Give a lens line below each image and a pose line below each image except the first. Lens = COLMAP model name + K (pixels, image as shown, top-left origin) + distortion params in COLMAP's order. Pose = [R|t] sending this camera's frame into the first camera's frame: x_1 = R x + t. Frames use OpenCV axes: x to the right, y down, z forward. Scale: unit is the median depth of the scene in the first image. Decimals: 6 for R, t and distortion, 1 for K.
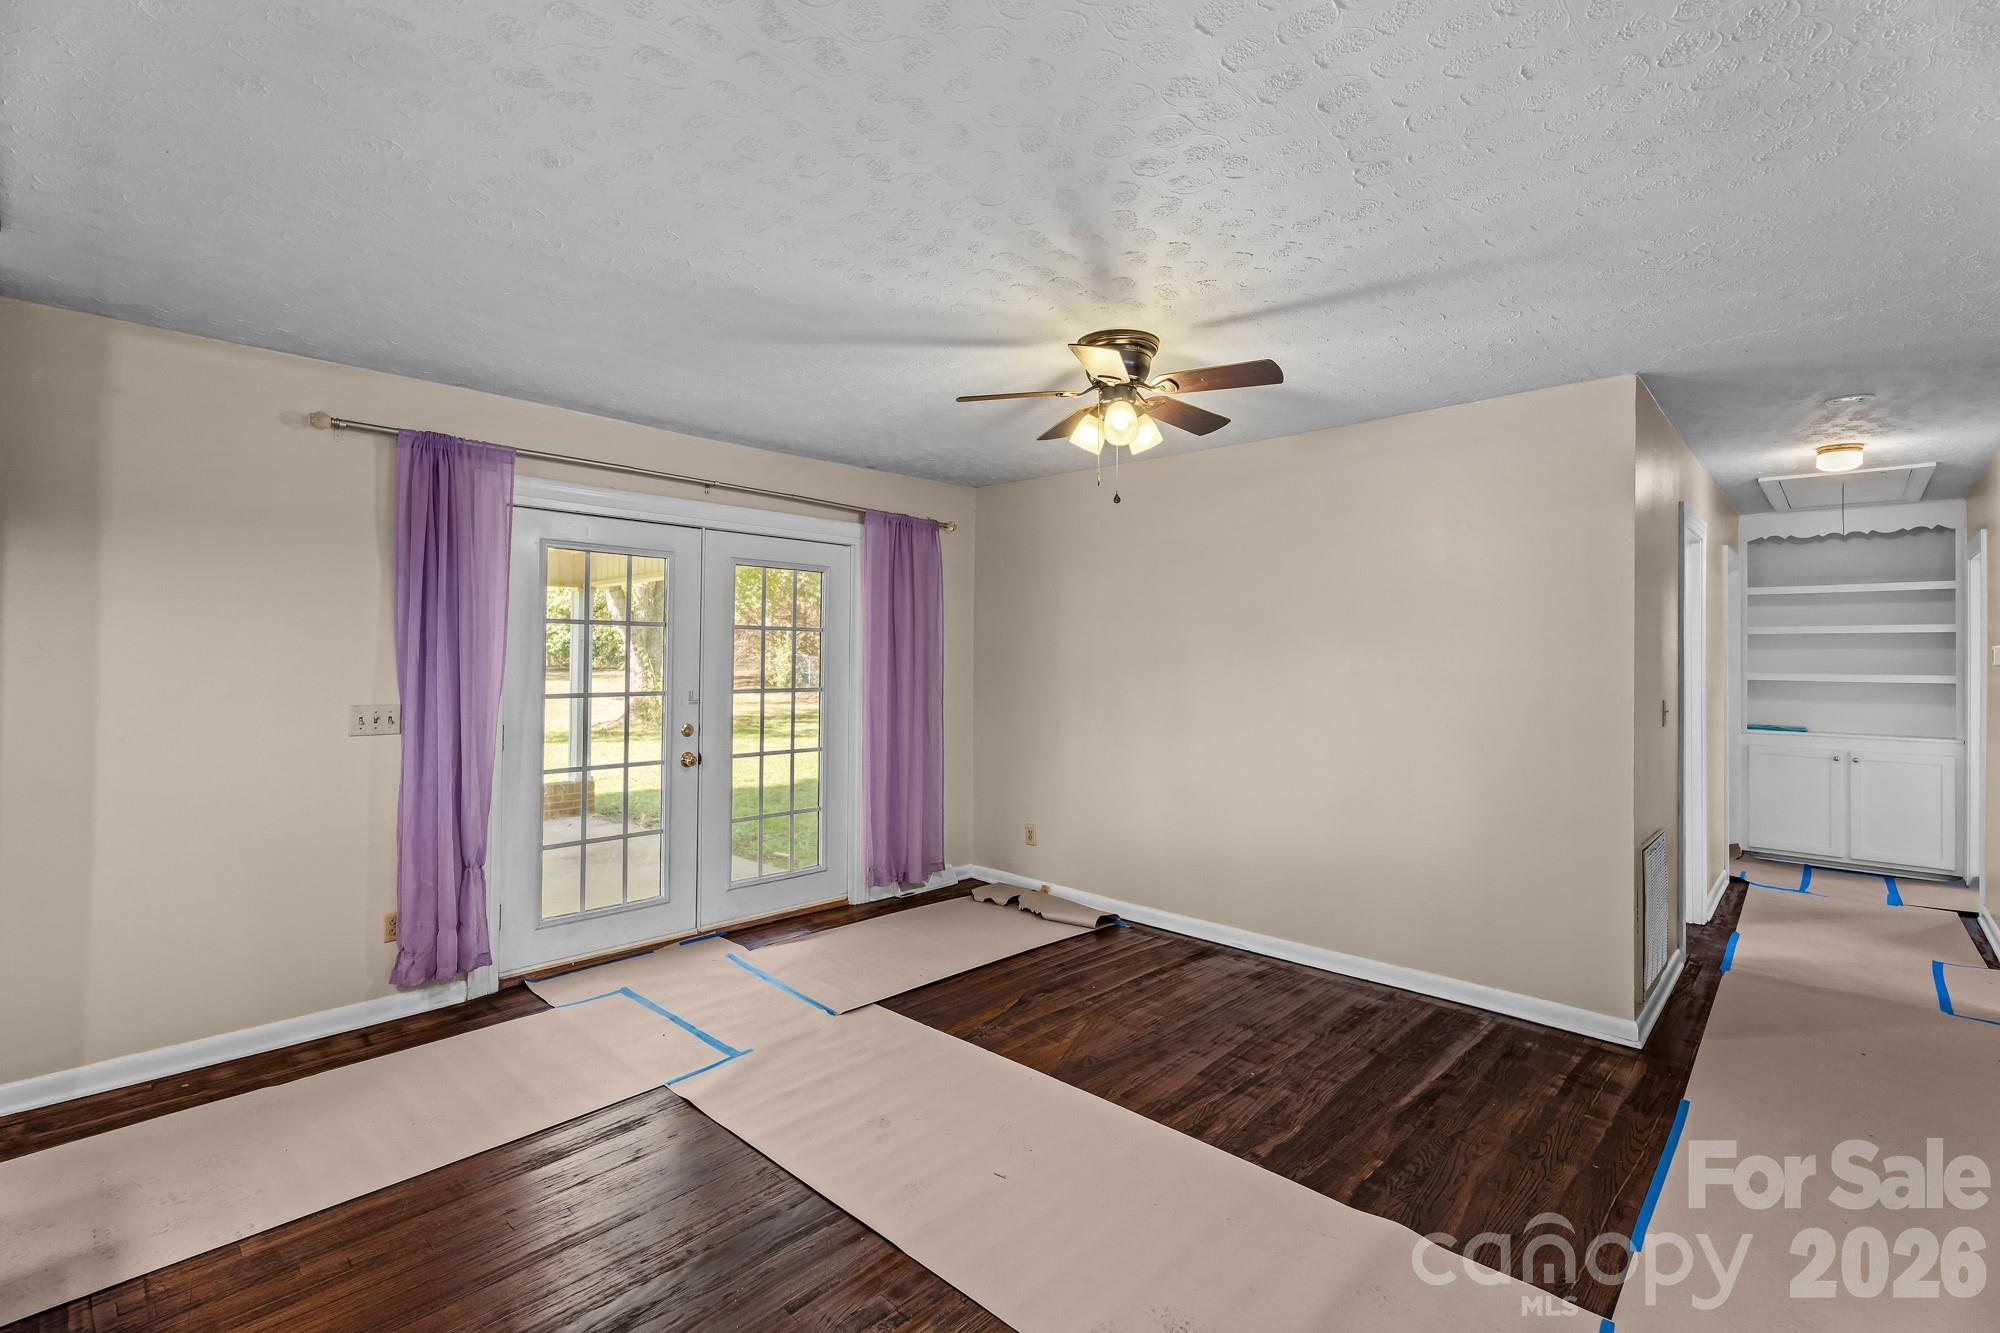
lens RADIAL K [[889.2, 0, 1003.9], [0, 889.2, 650.1], [0, 0, 1]] dist [0.001660, -0.000786]
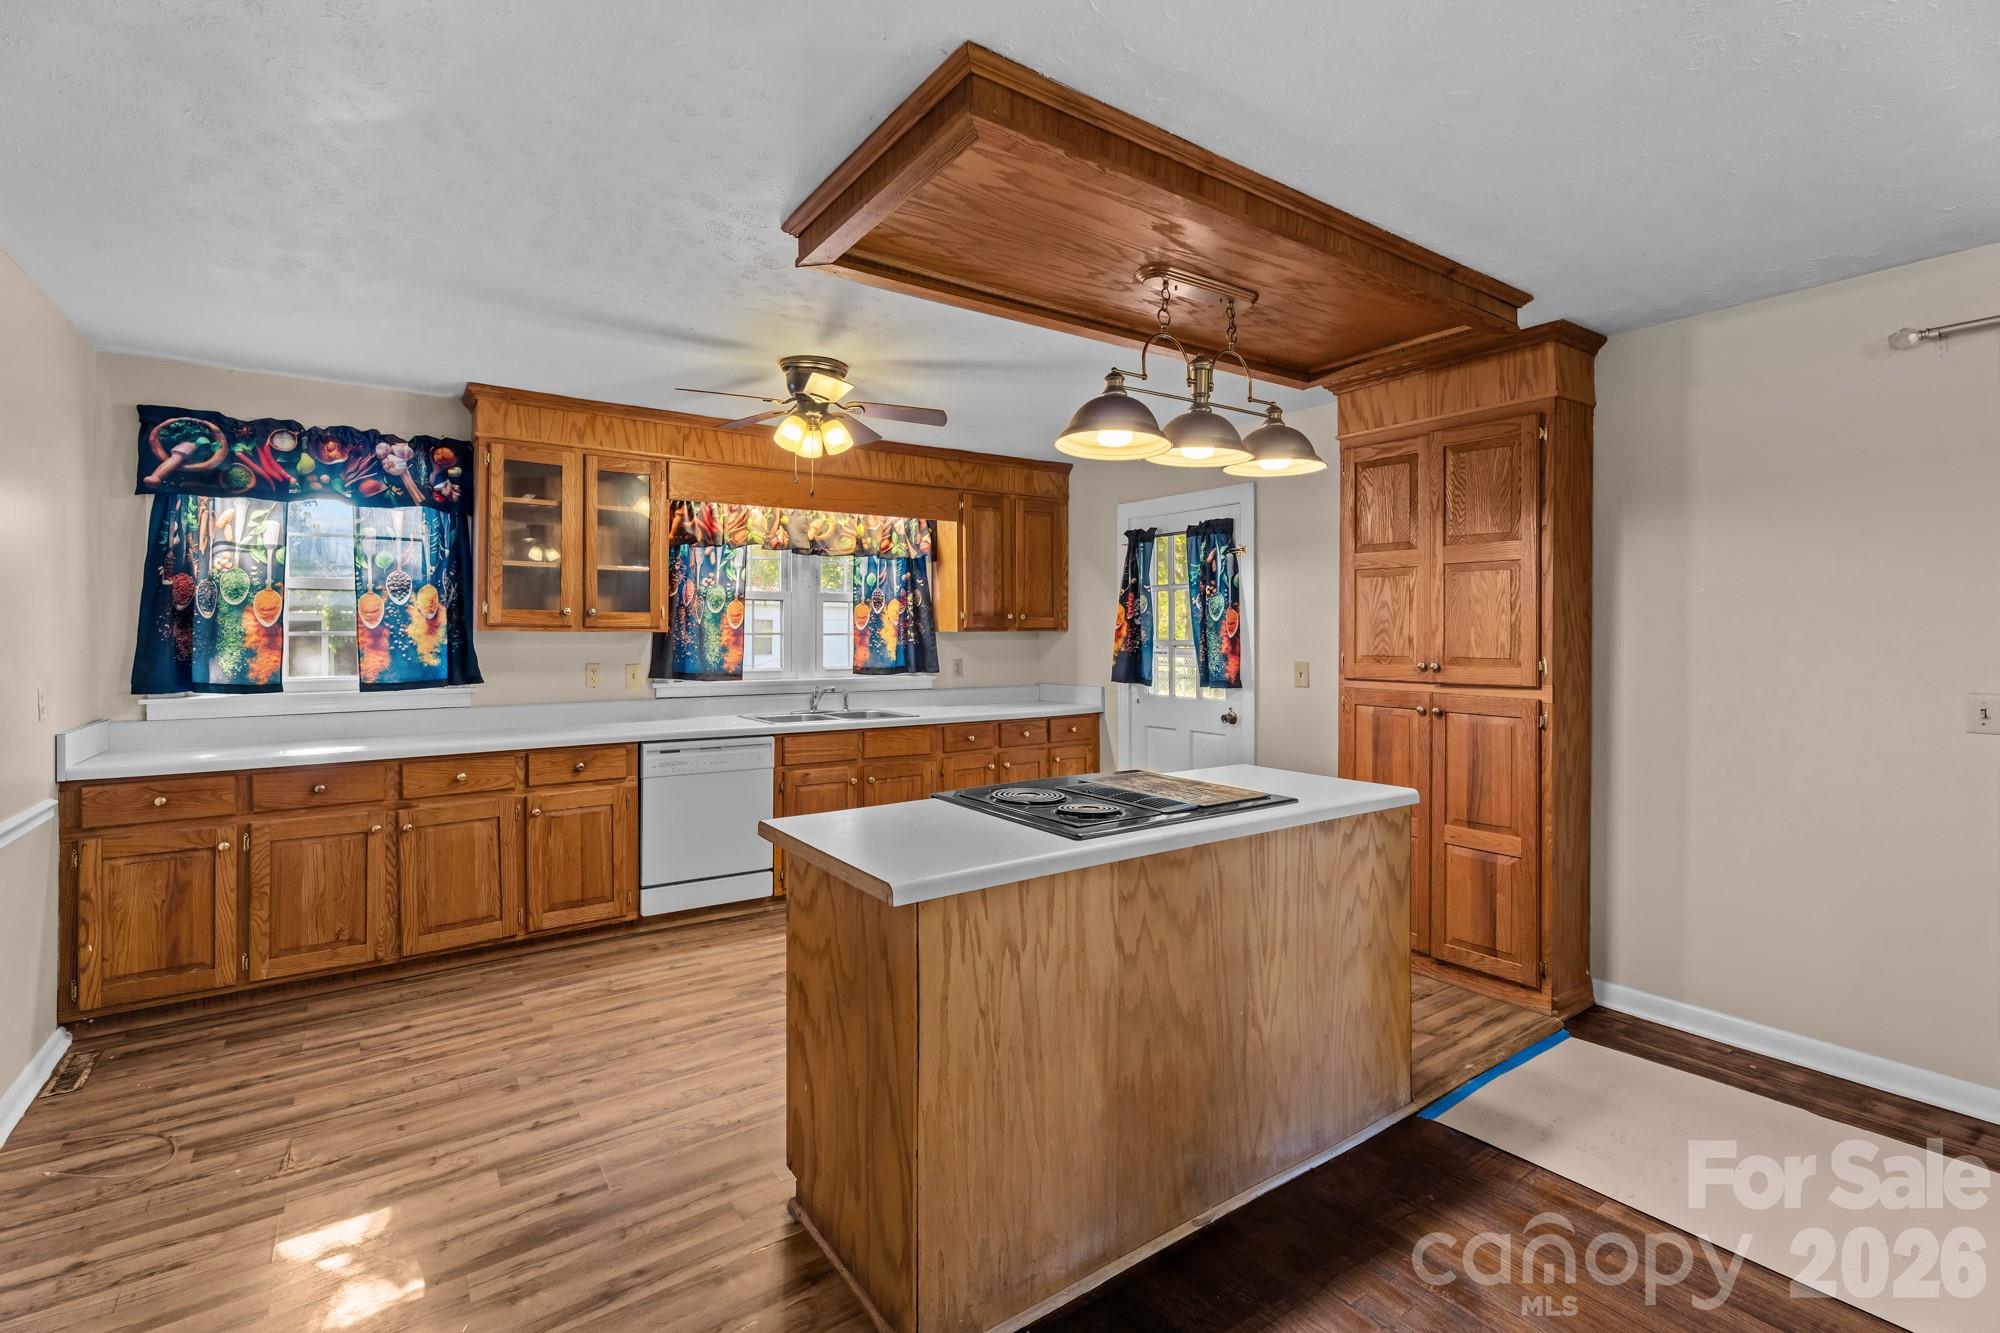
lens RADIAL K [[889.2, 0, 996.8], [0, 889.2, 631.0], [0, 0, 1]] dist [0.001660, -0.000786]
pose [[-0.200100, -0.006100, -0.979756, 0.159942], [0.013869, 0.999863, -0.009058, 0.003689], [0.979677, -0.015401, -0.199988, 0.287594]]
